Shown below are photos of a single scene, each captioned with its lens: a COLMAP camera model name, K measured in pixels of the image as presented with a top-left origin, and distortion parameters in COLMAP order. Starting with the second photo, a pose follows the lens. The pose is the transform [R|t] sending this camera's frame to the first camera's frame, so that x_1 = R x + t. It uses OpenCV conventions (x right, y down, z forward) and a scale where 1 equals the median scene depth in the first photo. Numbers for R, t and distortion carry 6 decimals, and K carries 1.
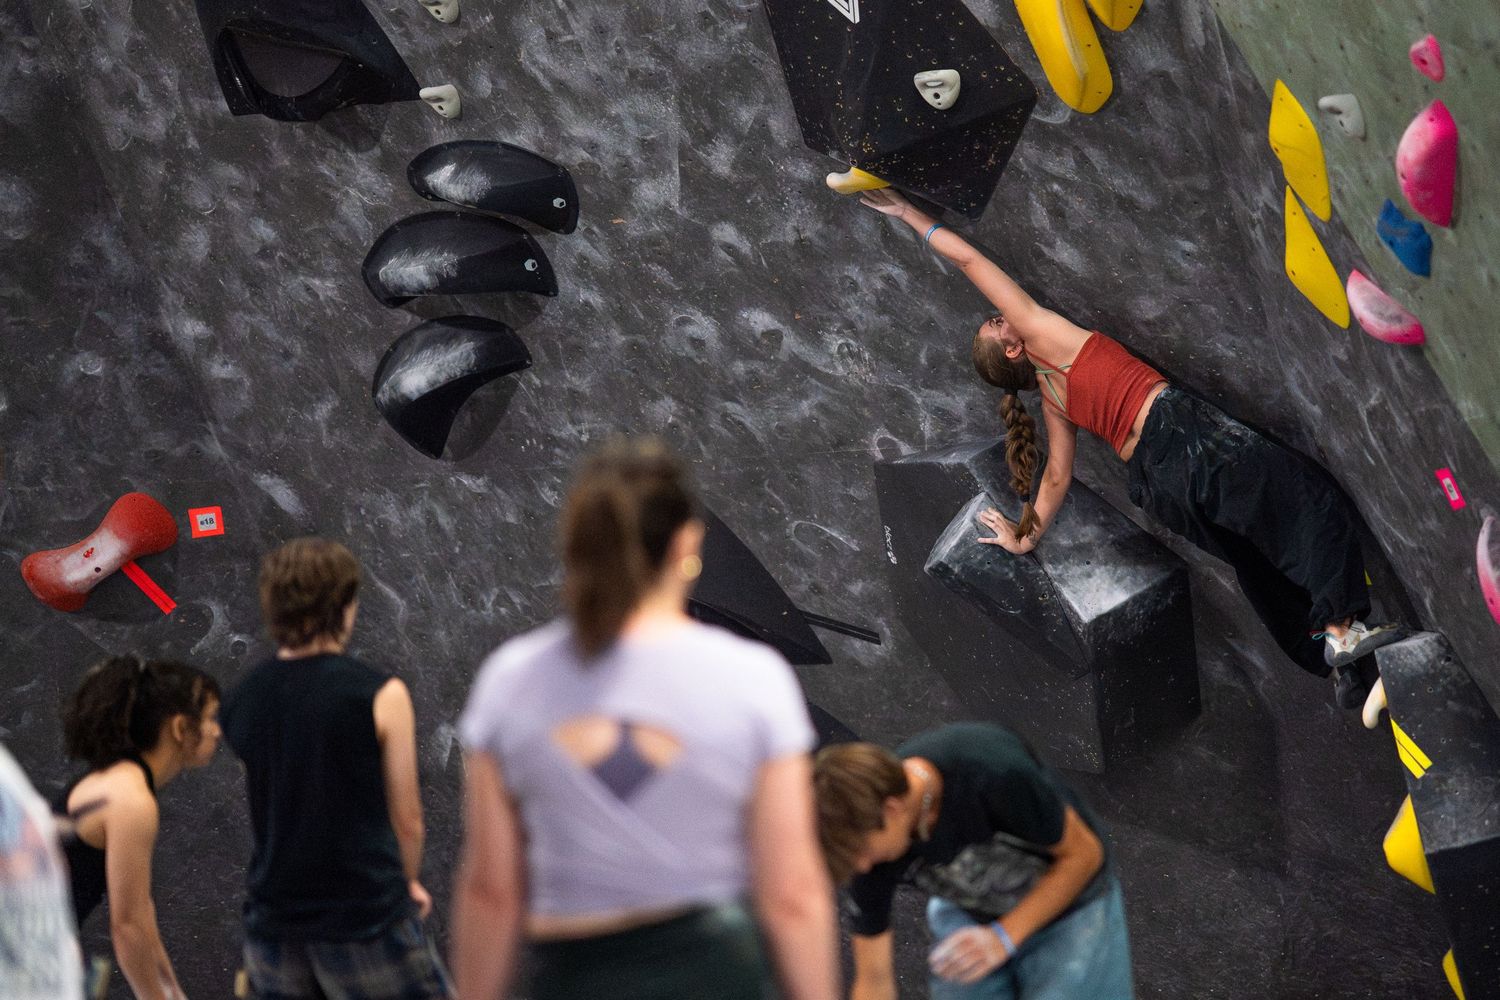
lens RADIAL K [[4035.3, 0, 823.2], [0, 4035.3, 582.1], [0, 0, 1]] dist [0.070698, 0.527822]
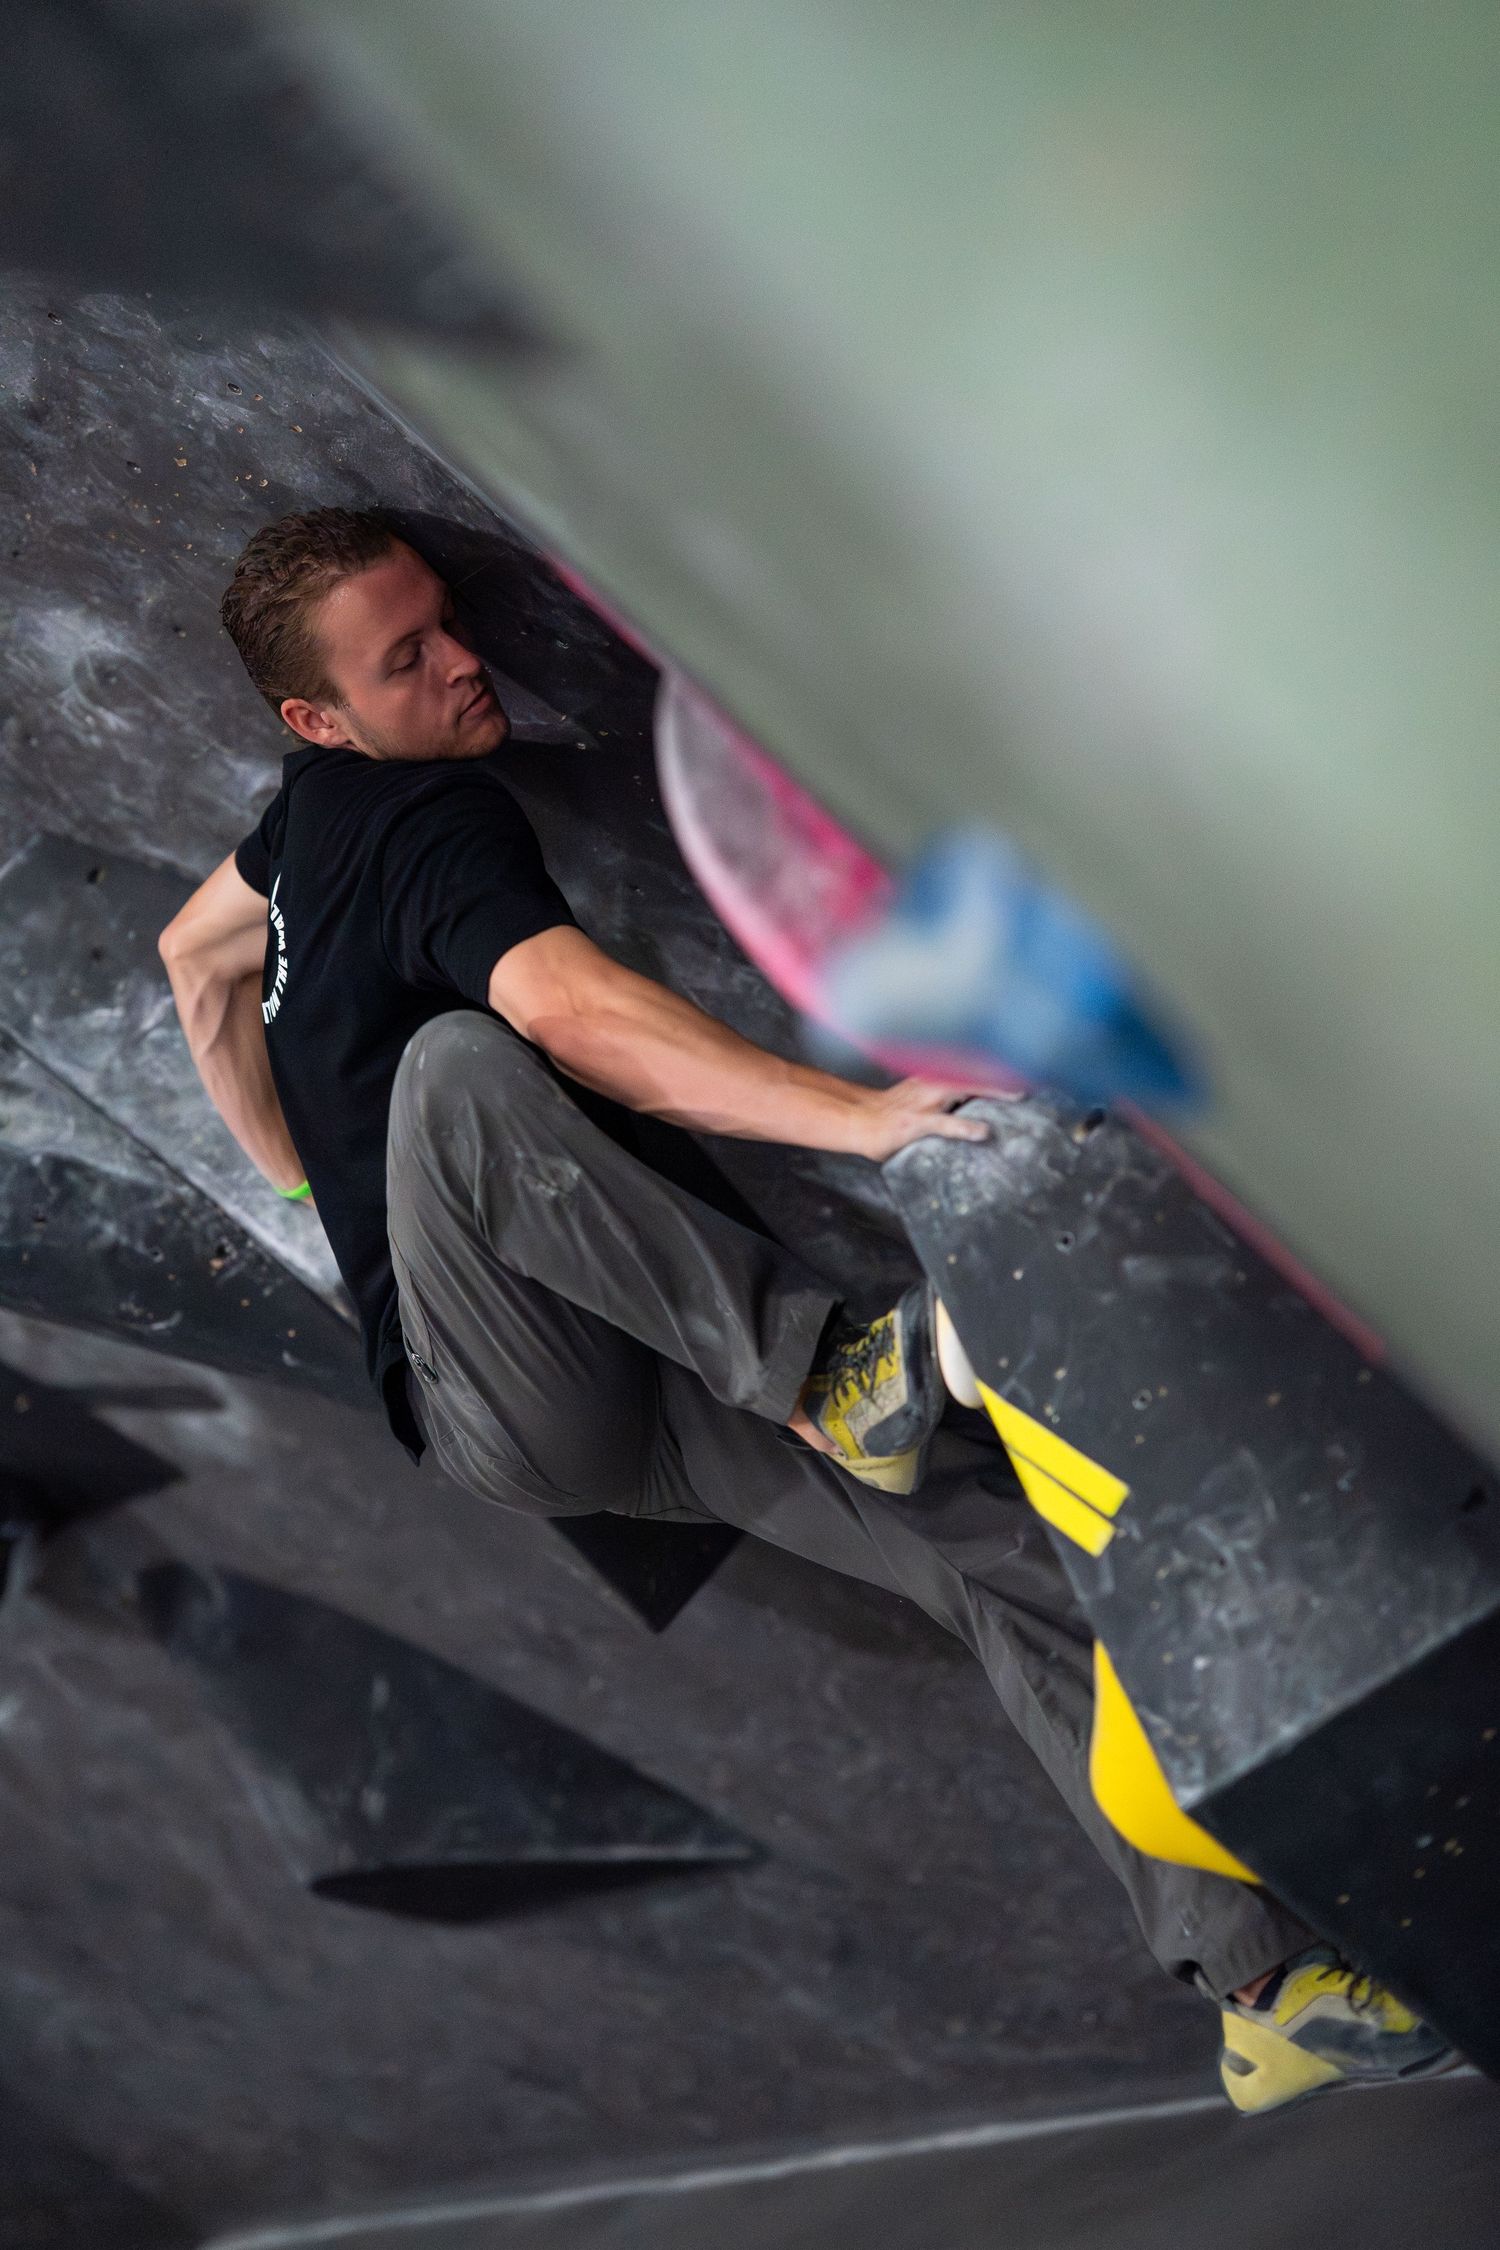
lens RADIAL K [[5145.0, 0, 750.0], [0, 5145.0, 1125.0], [0, 0, 1]] dist [0.078251, 0.458177]
pose [[0.913553, -0.342225, -0.219779, 0.185812], [0.348826, 0.937142, -0.009292, 0.012308], [0.209144, -0.068176, 0.975505, 0.546404]]
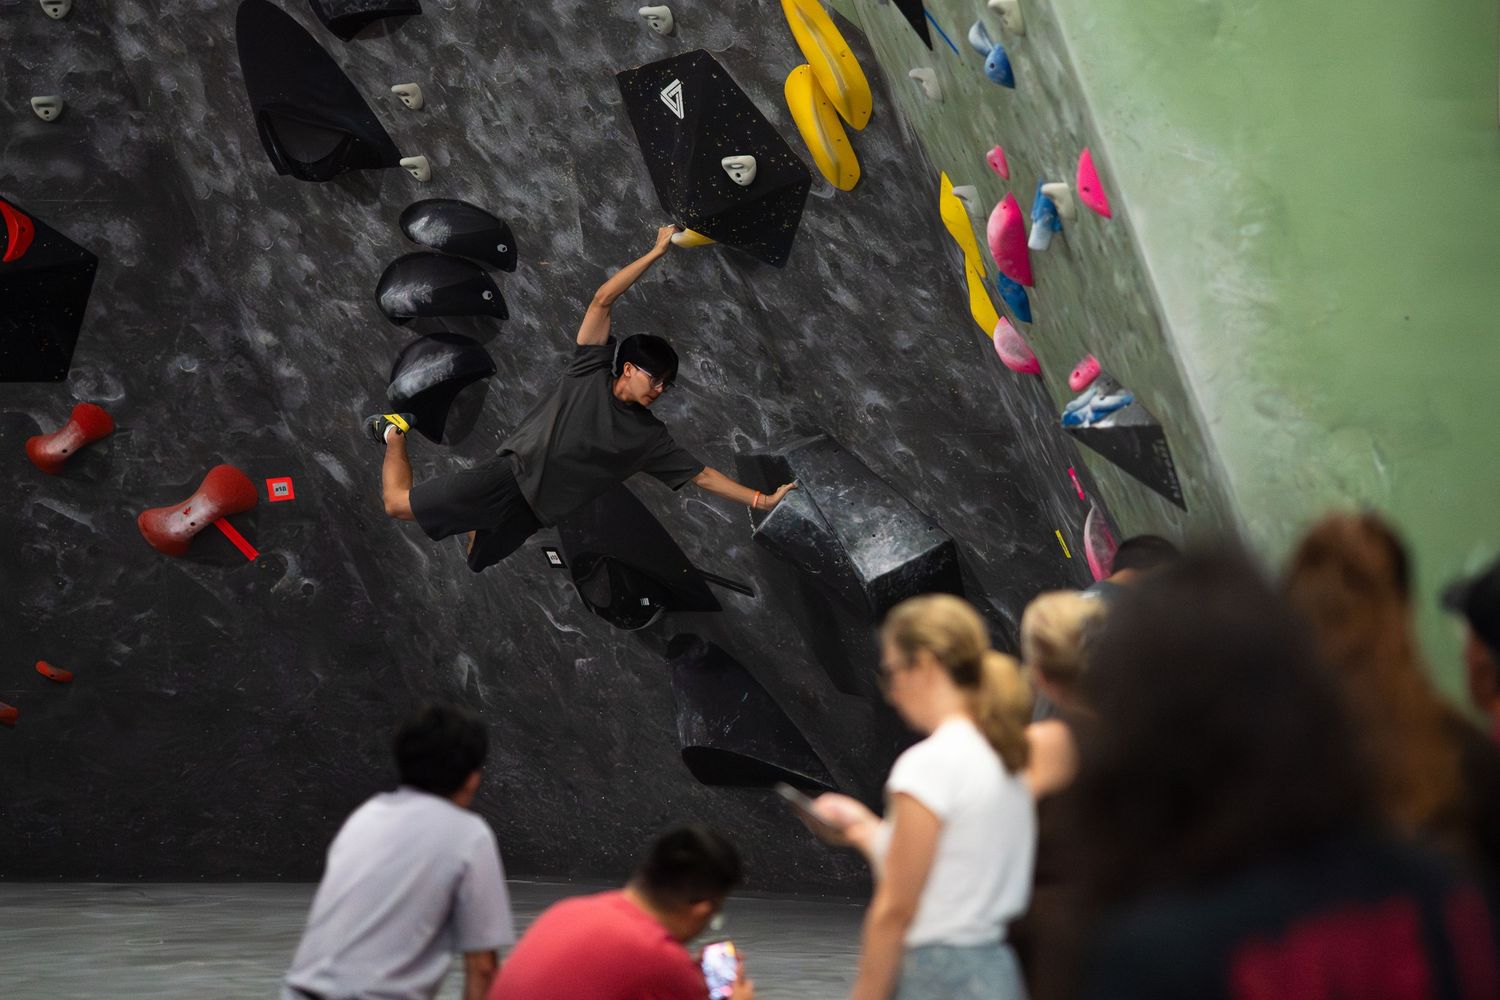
lens RADIAL K [[3725.3, 0, 750.0], [0, 3725.3, 500.0], [0, 0, 1]] dist [0.144848, 0.084531]
pose [[0.992070, 0.025643, -0.123044, 0.162988], [-0.027788, 0.999490, -0.015752, 0.003495], [0.122577, 0.019047, 0.992276, -0.176145]]
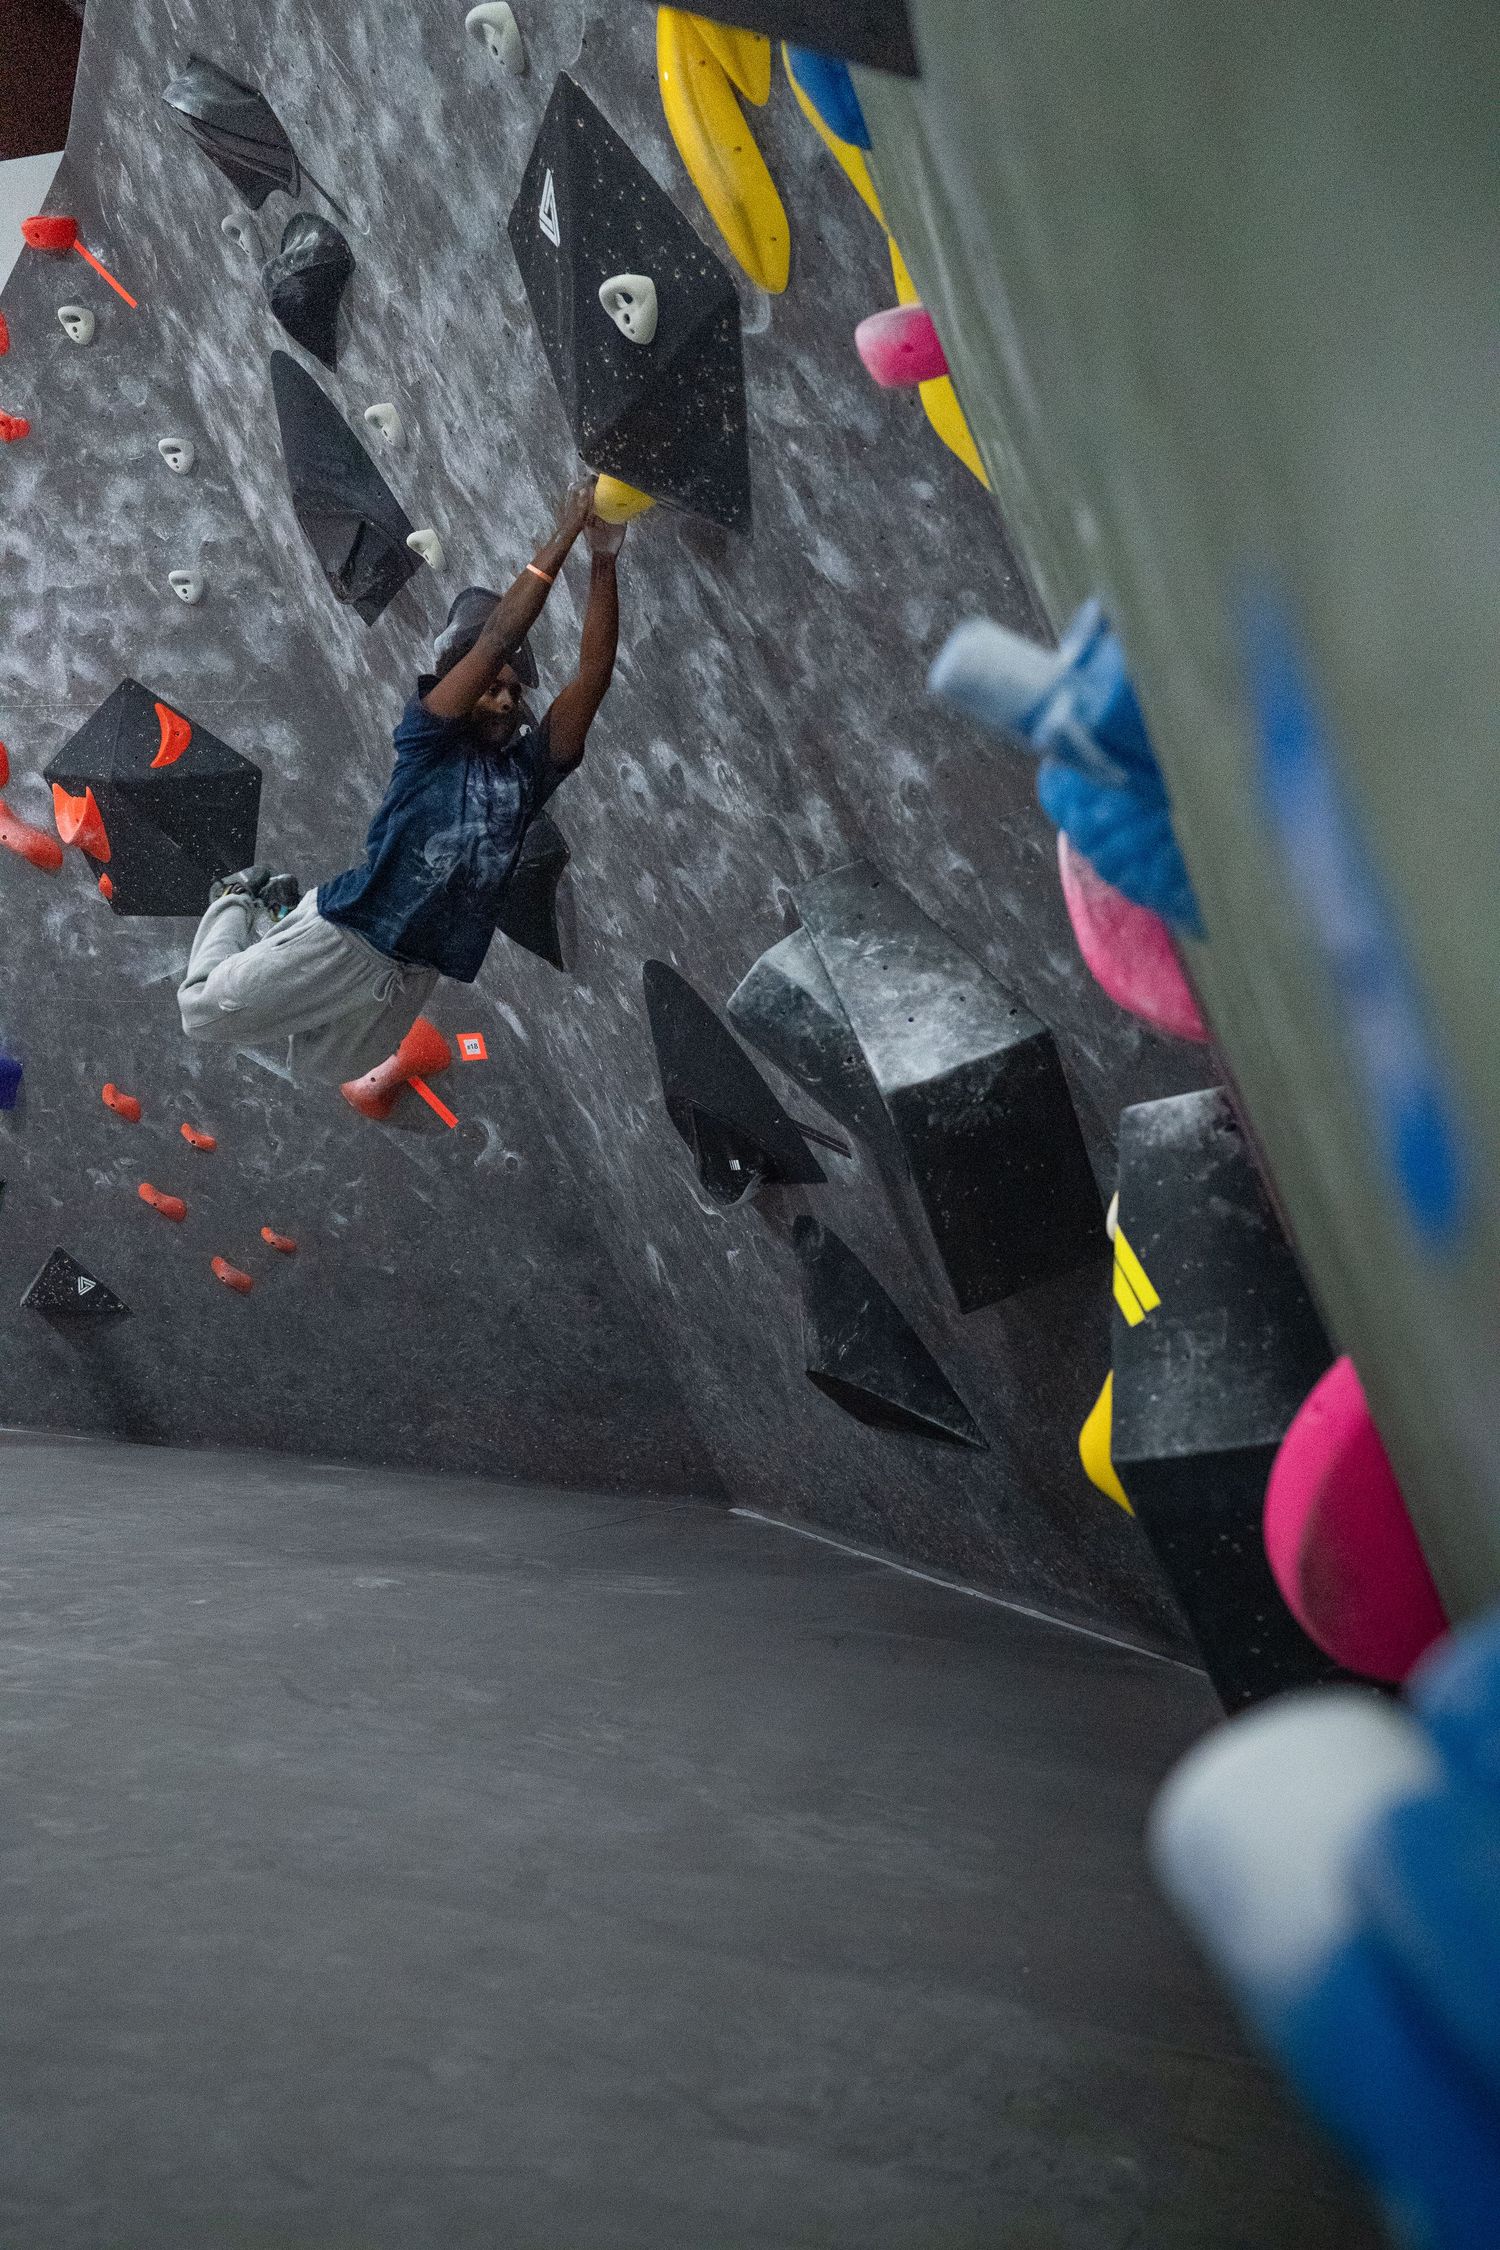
lens RADIAL K [[1962.5, 0, 750.0], [0, 1962.5, 1125.0], [0, 0, 1]] dist [0.034756, 0.052820]
pose [[0.900175, 0.062166, -0.431069, 0.185052], [-0.094839, 0.993989, -0.054699, 0.035012], [0.425077, 0.090121, 0.900659, 0.626706]]
